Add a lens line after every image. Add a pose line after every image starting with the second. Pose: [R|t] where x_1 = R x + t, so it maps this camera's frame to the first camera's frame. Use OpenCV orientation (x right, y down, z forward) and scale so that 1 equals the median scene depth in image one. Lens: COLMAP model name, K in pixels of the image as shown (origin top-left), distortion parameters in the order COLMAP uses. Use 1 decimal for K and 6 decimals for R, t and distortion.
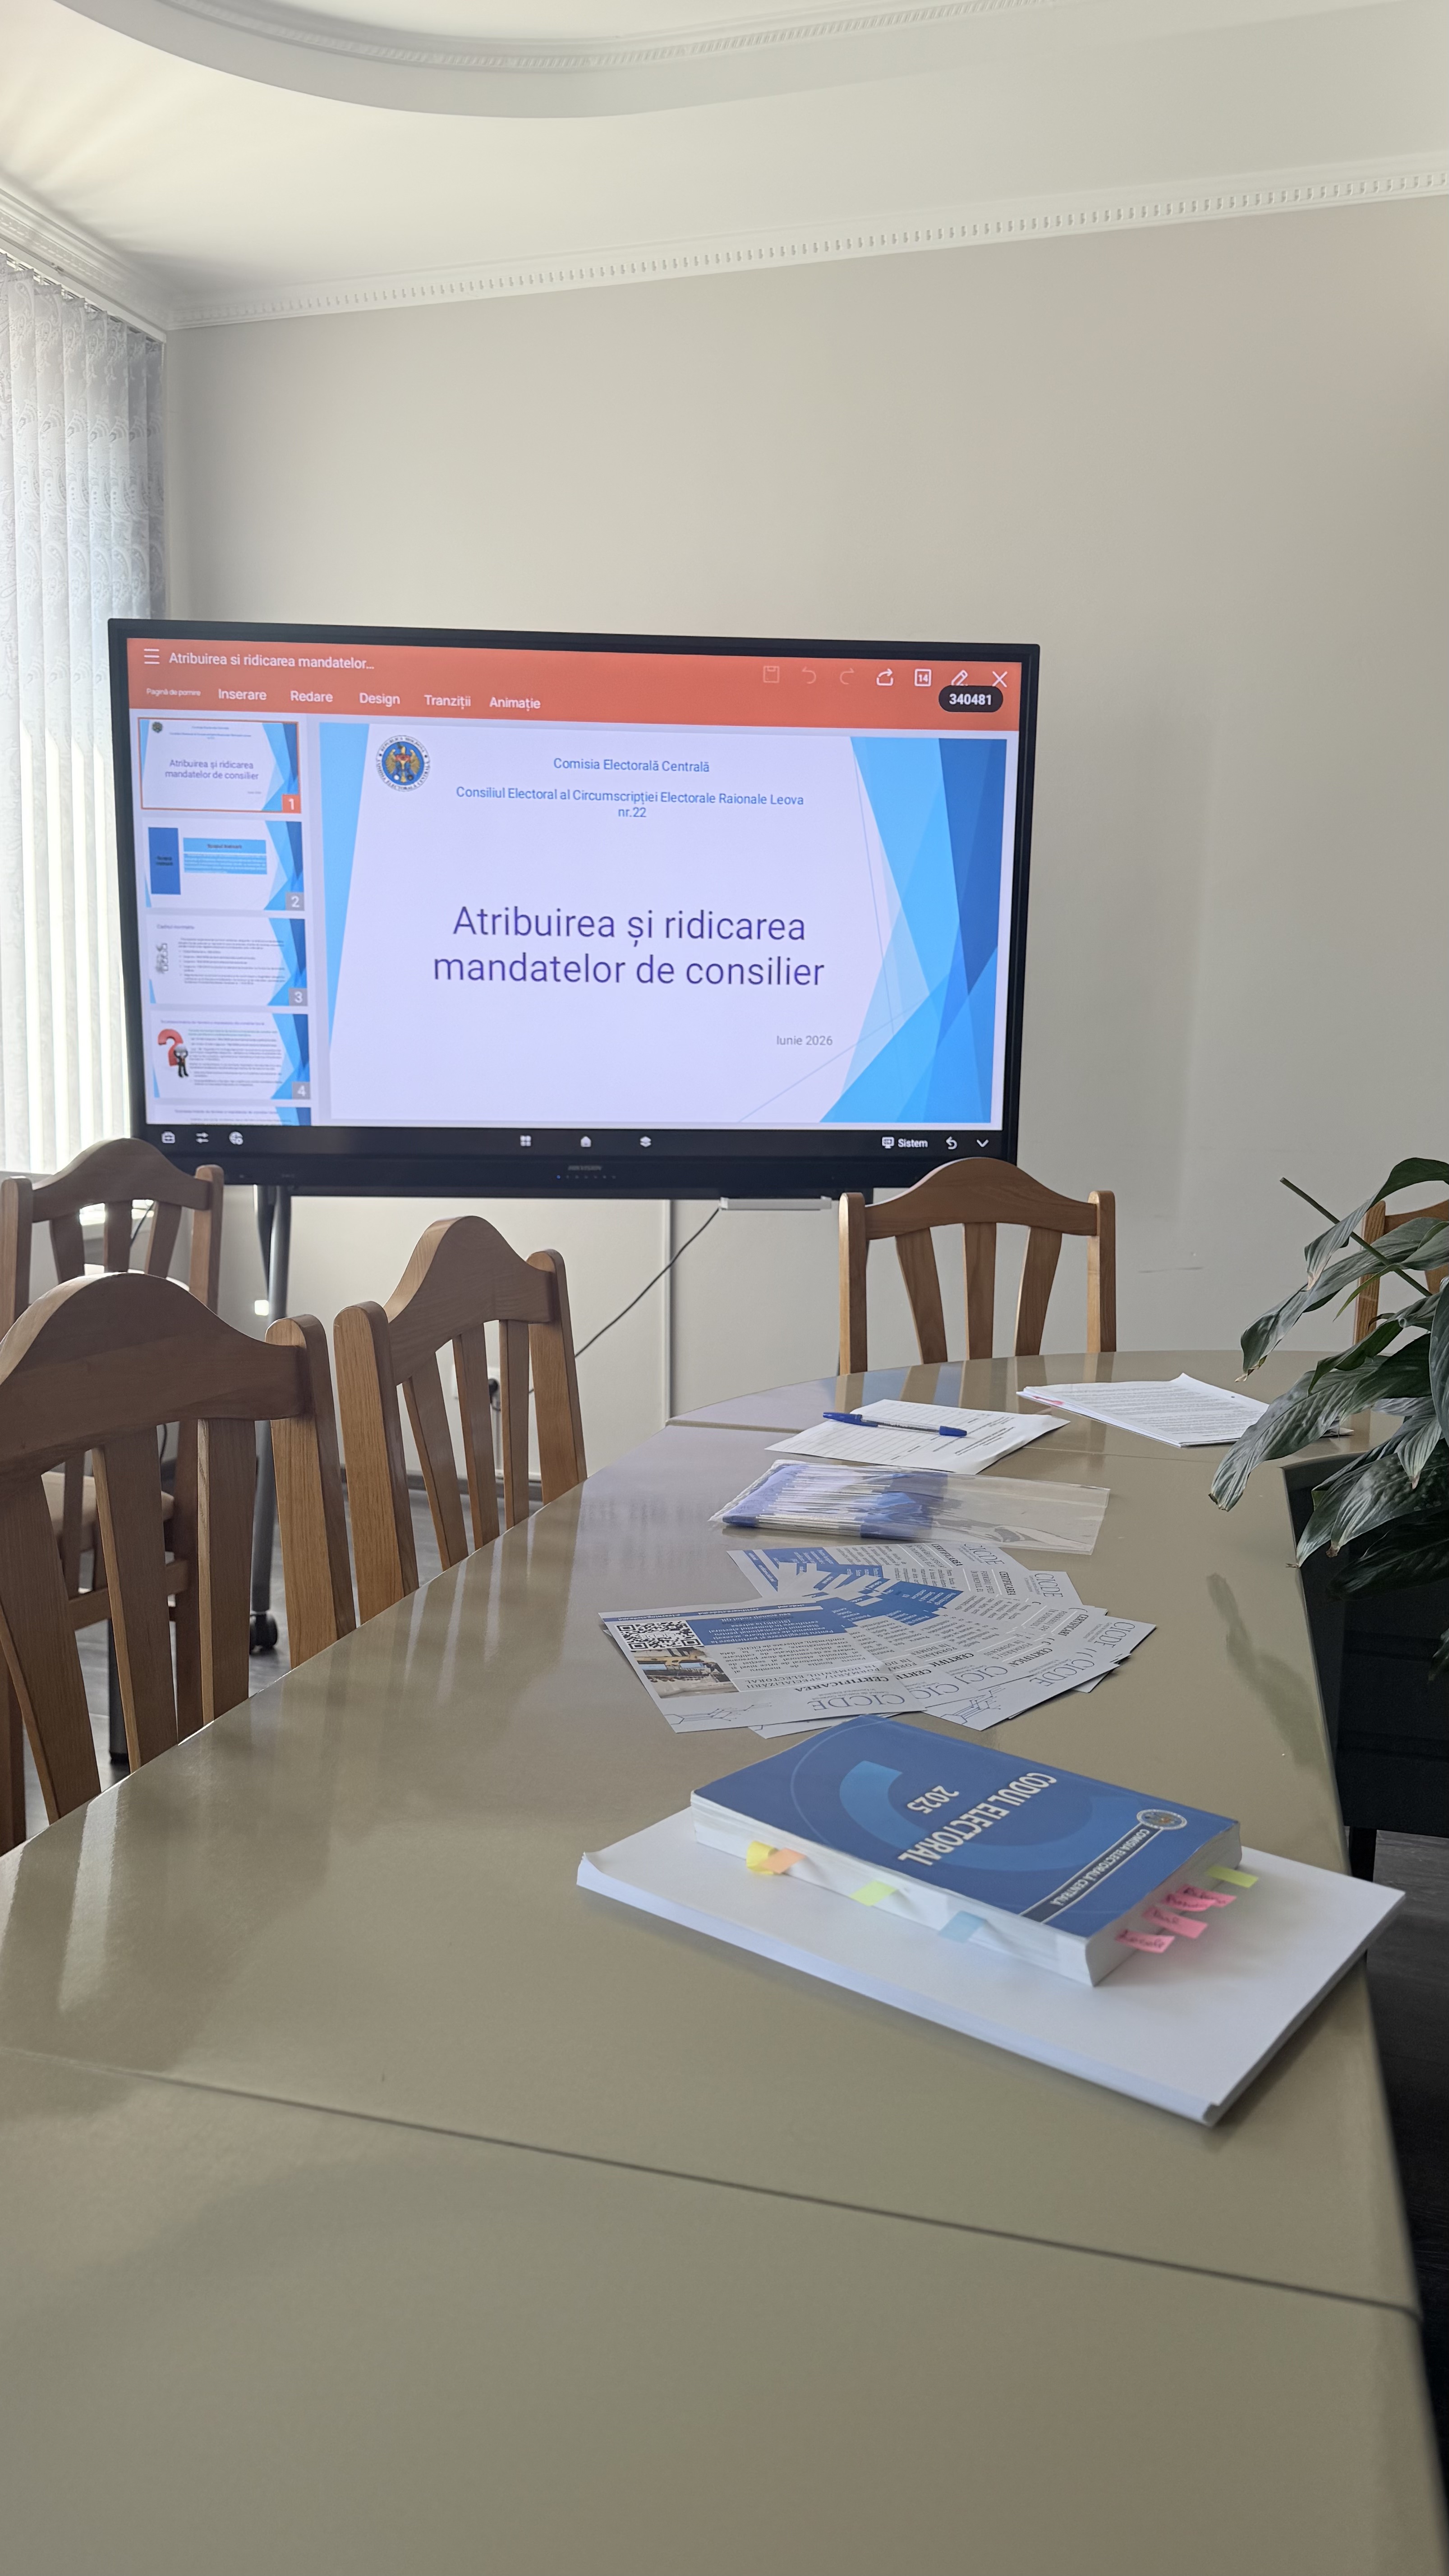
lens RADIAL K [[1795.9, 0, 721.4], [0, 1795.9, 1295.4], [0, 0, 1]] dist [0.102276, -0.103322]
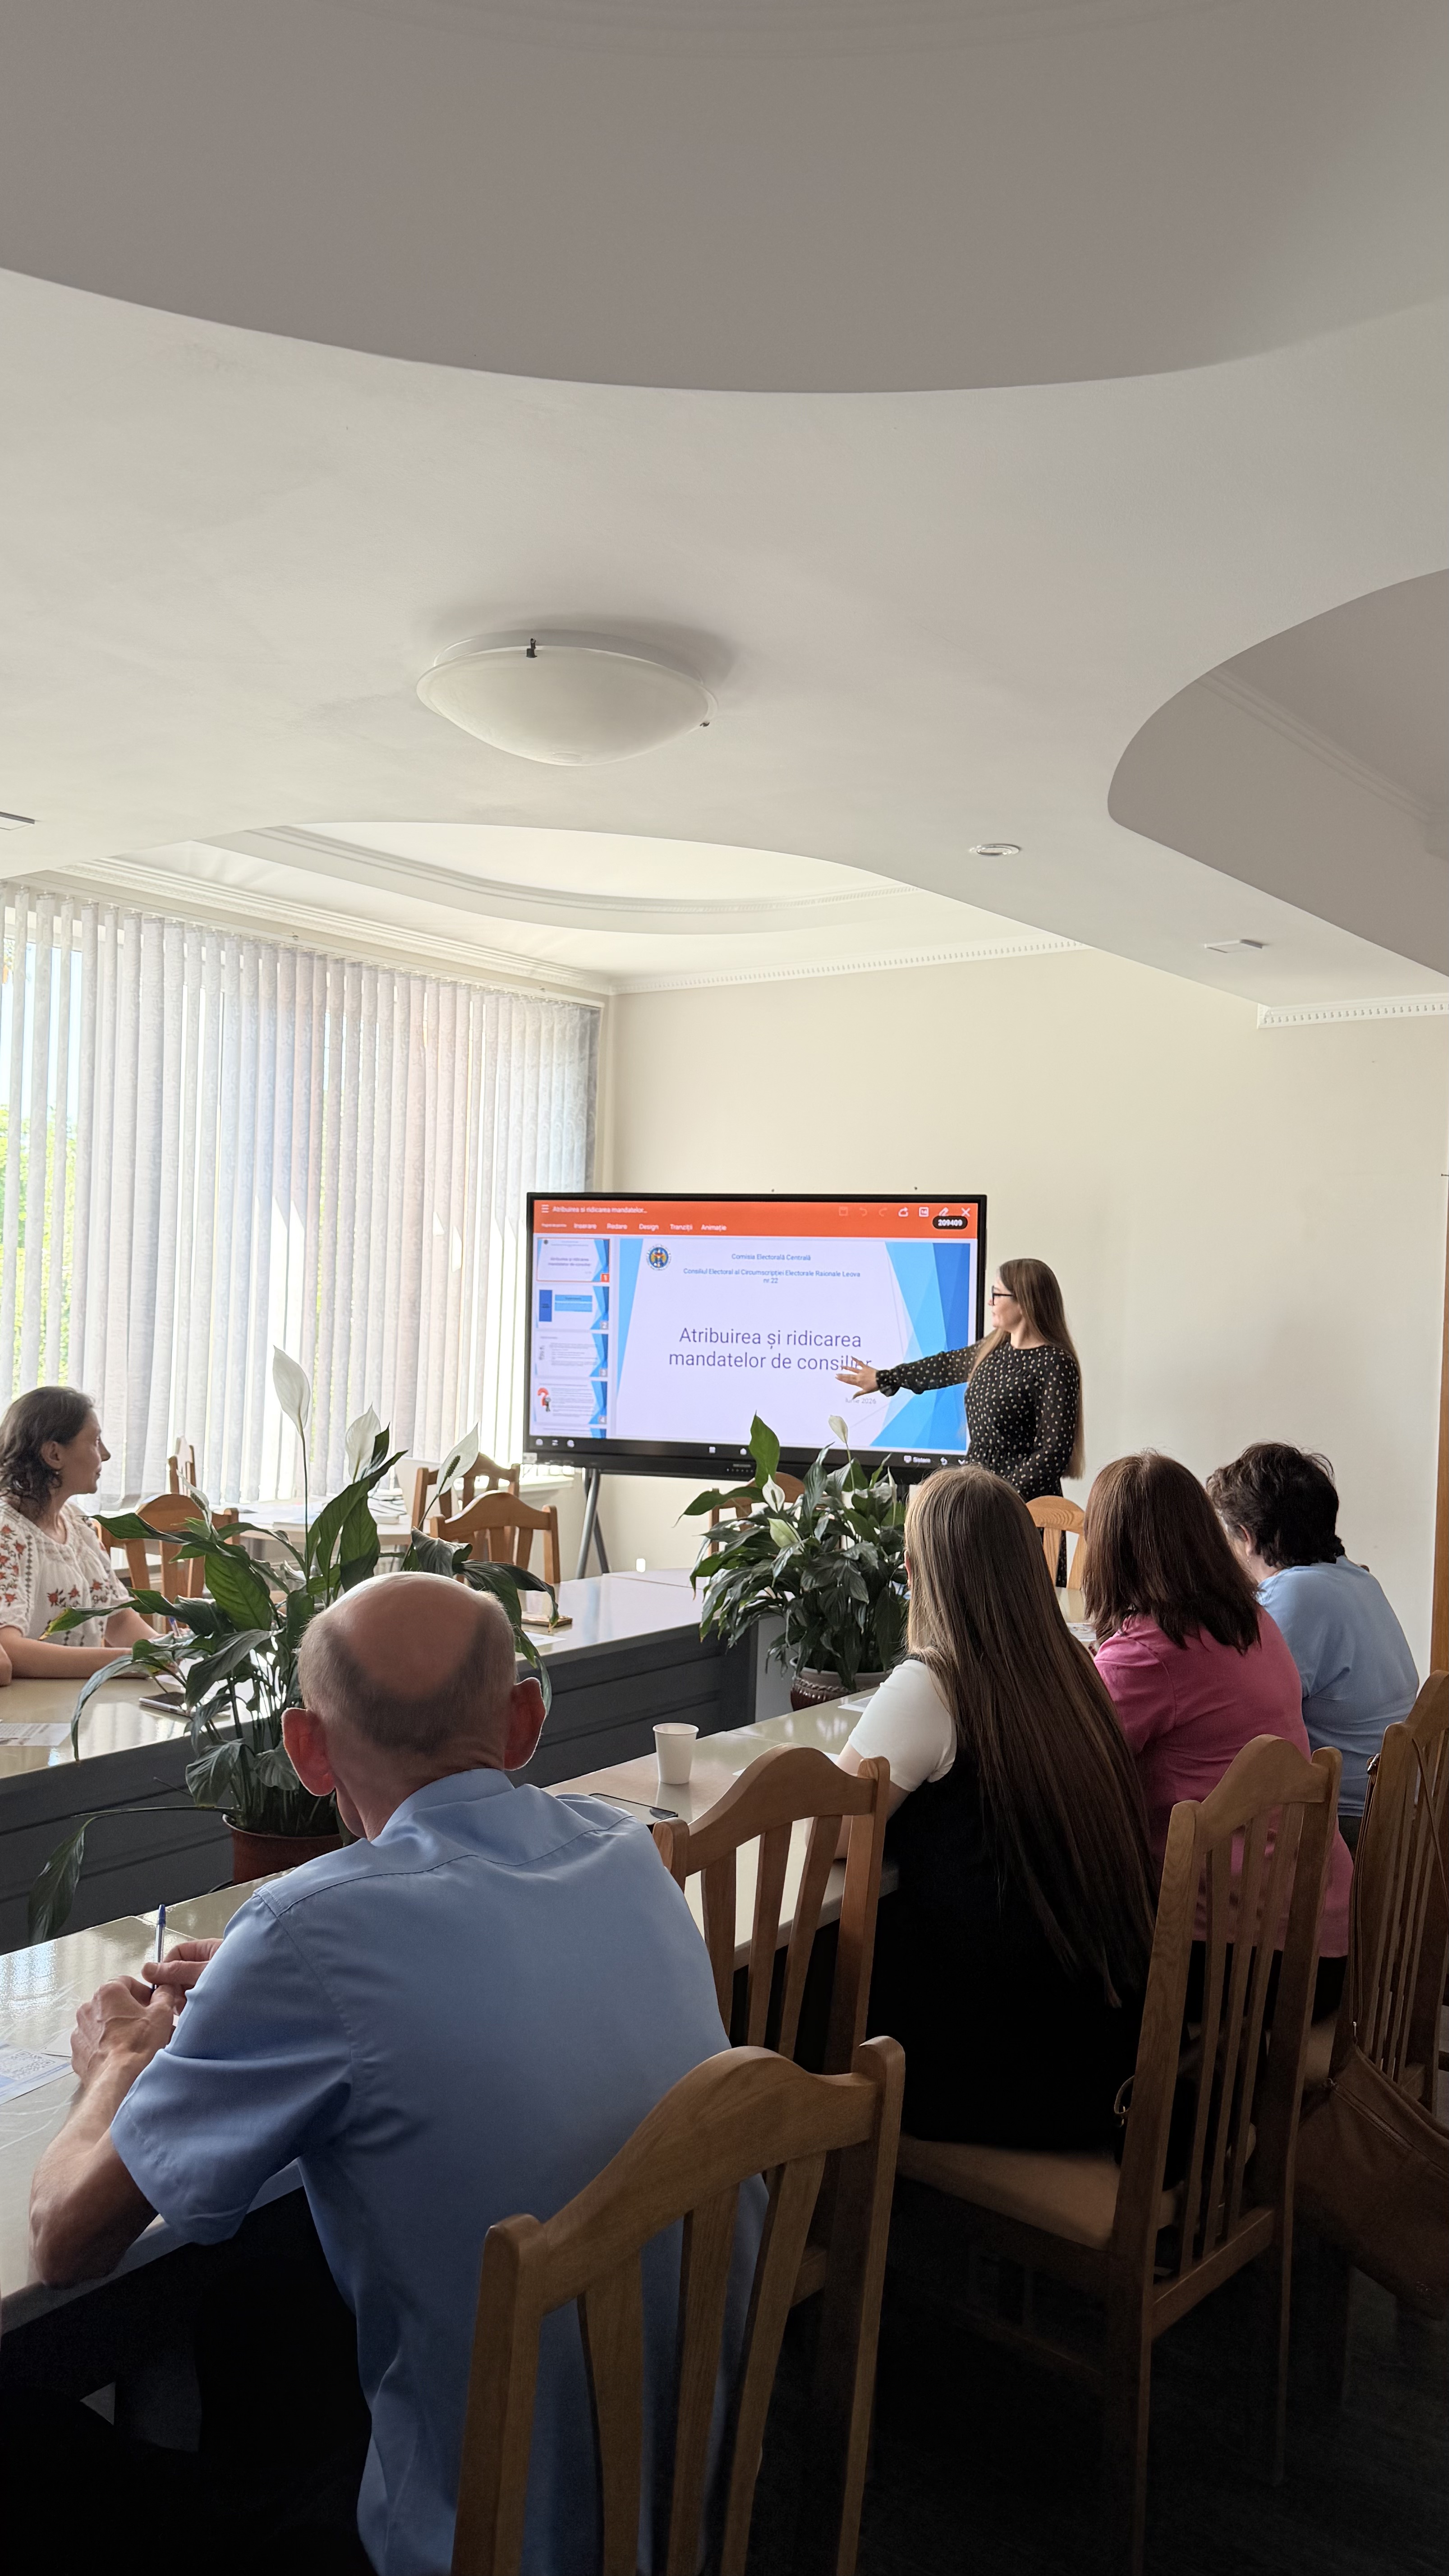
lens RADIAL K [[1795.9, 0, 748.5], [0, 1795.9, 1306.7], [0, 0, 1]] dist [0.102276, -0.103322]
pose [[0.944512, 0.015217, -0.328125, 0.548796], [-0.057720, 0.991072, -0.120188, -0.010920], [0.323367, 0.132458, 0.936957, -0.776817]]
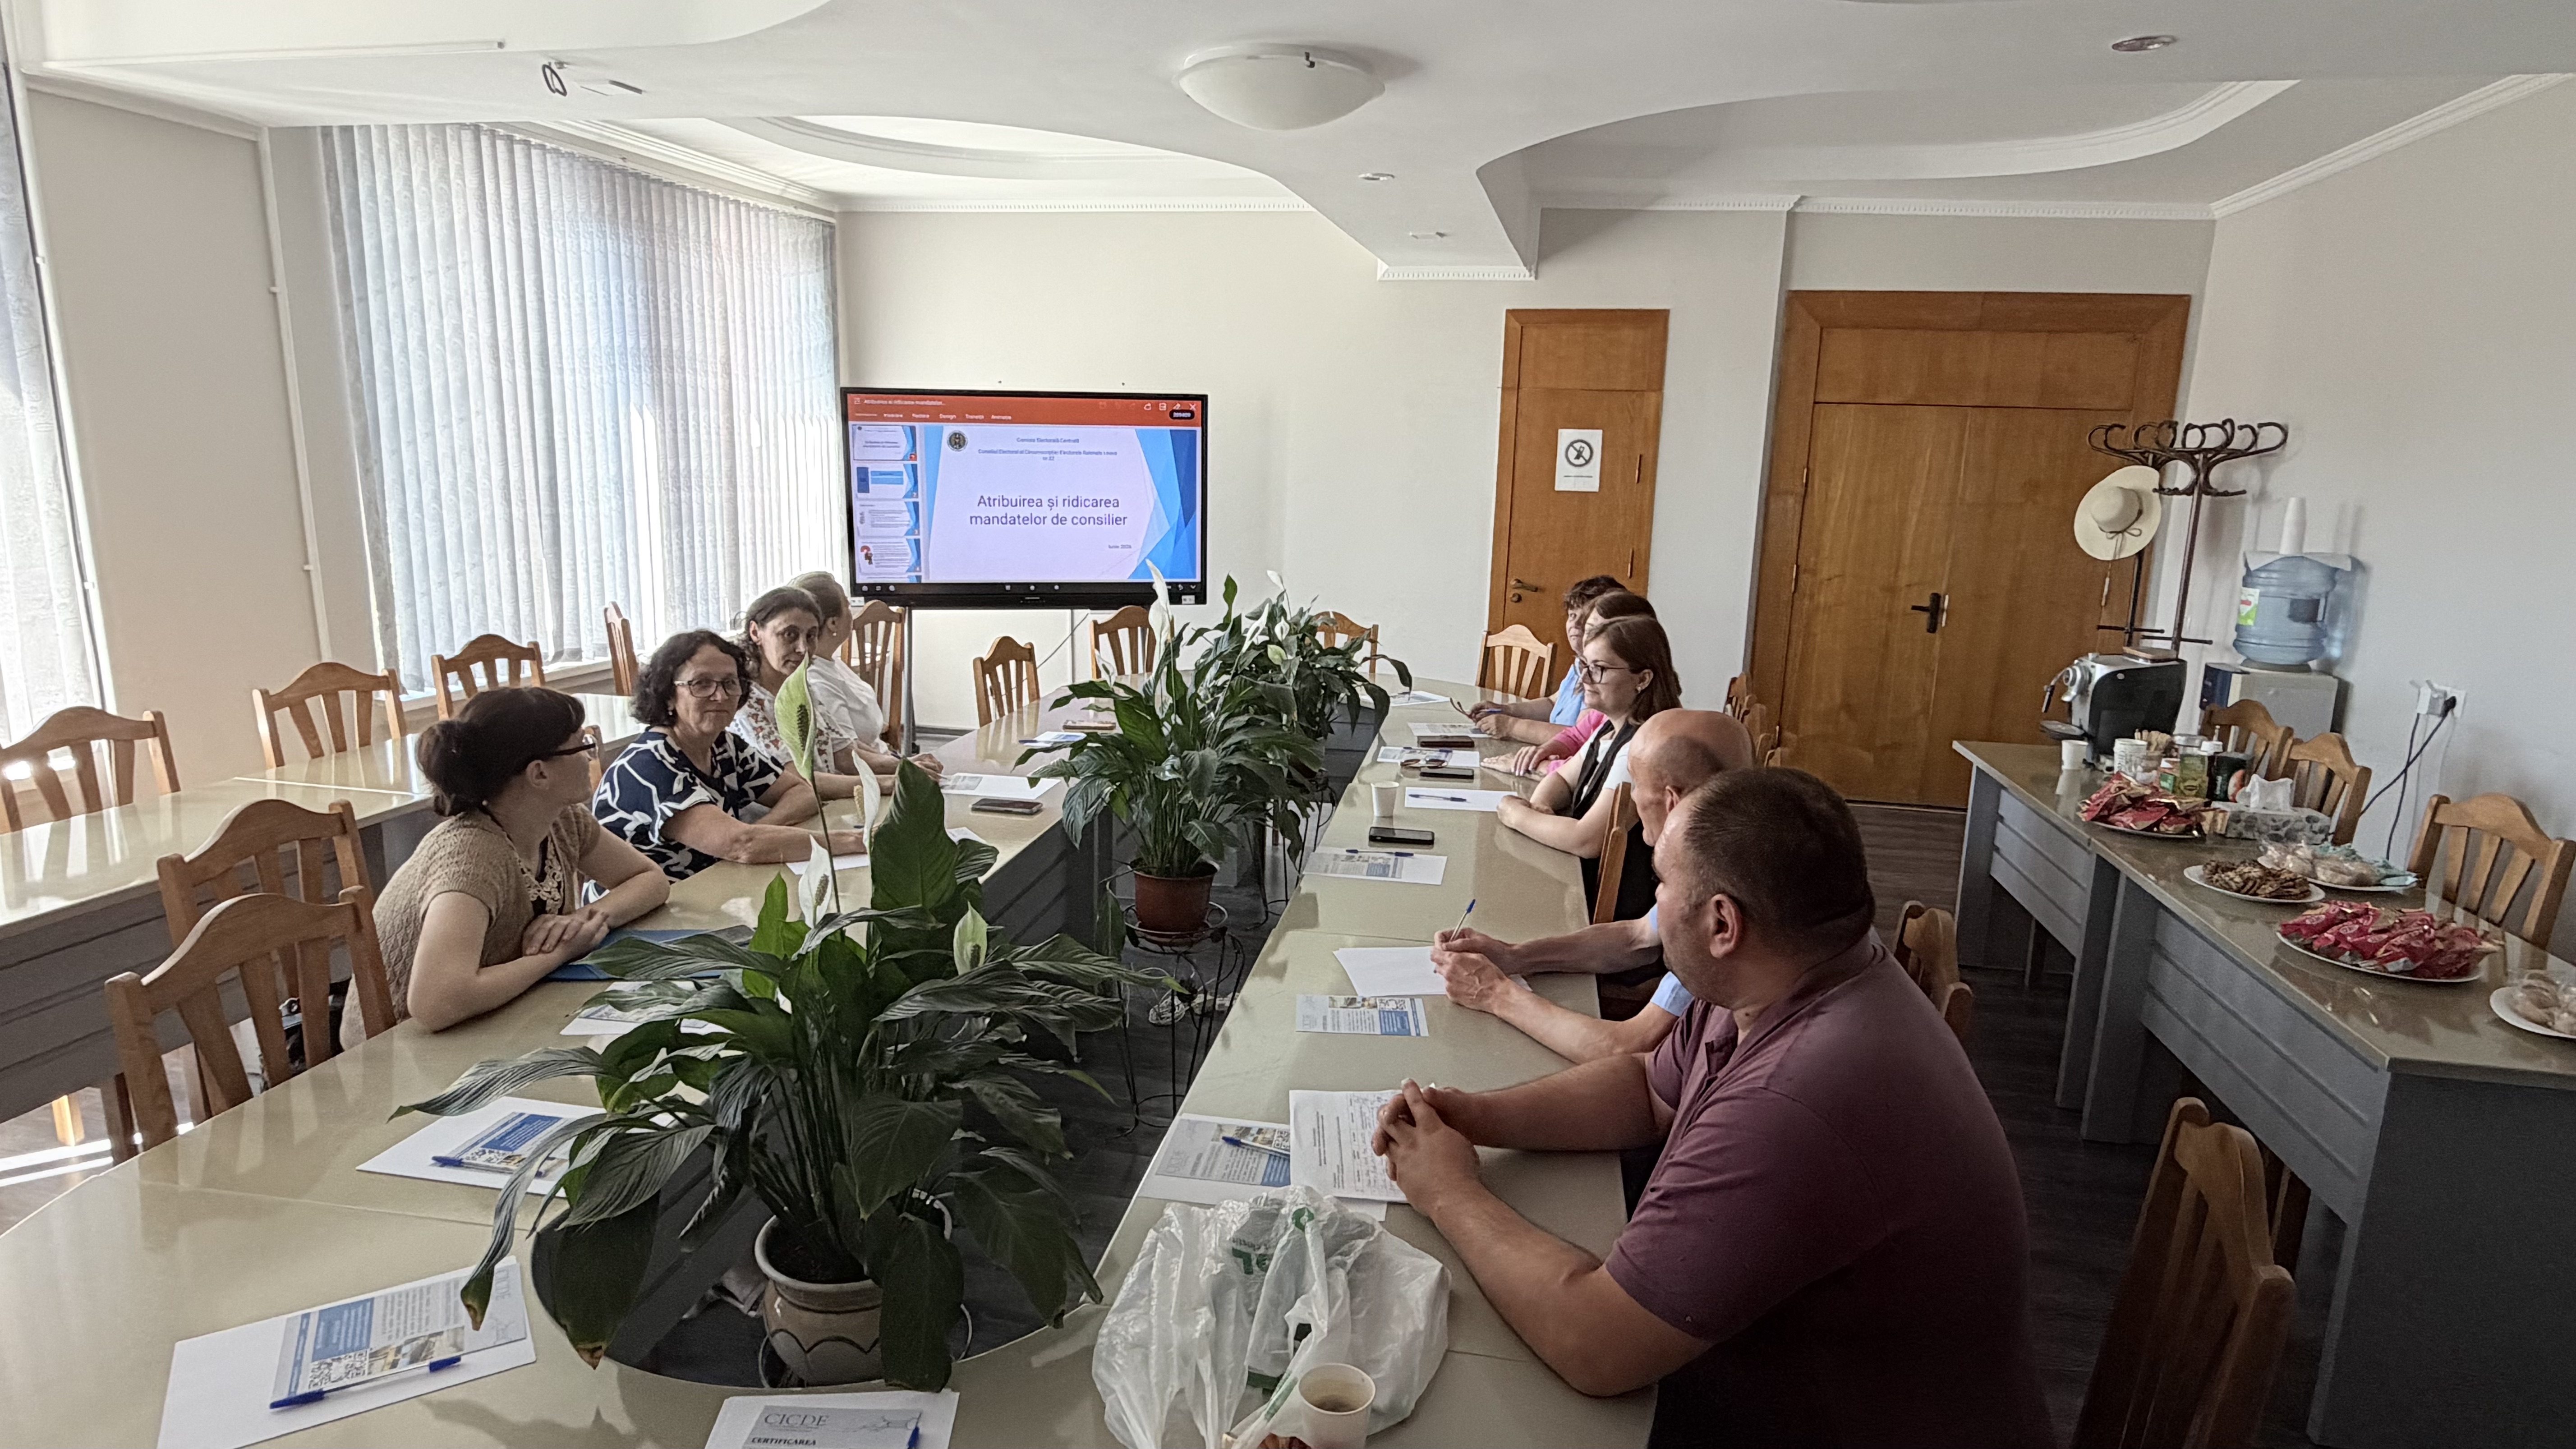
lens RADIAL K [[1391.9, 0, 1292.1], [0, 1391.9, 728.2], [0, 0, 1]] dist [-0.006971, 0.000125]
pose [[0.993643, -0.014734, 0.111609, 0.066218], [0.006033, 0.996943, 0.077899, -0.039477], [-0.112416, -0.076730, 0.990694, -0.999211]]
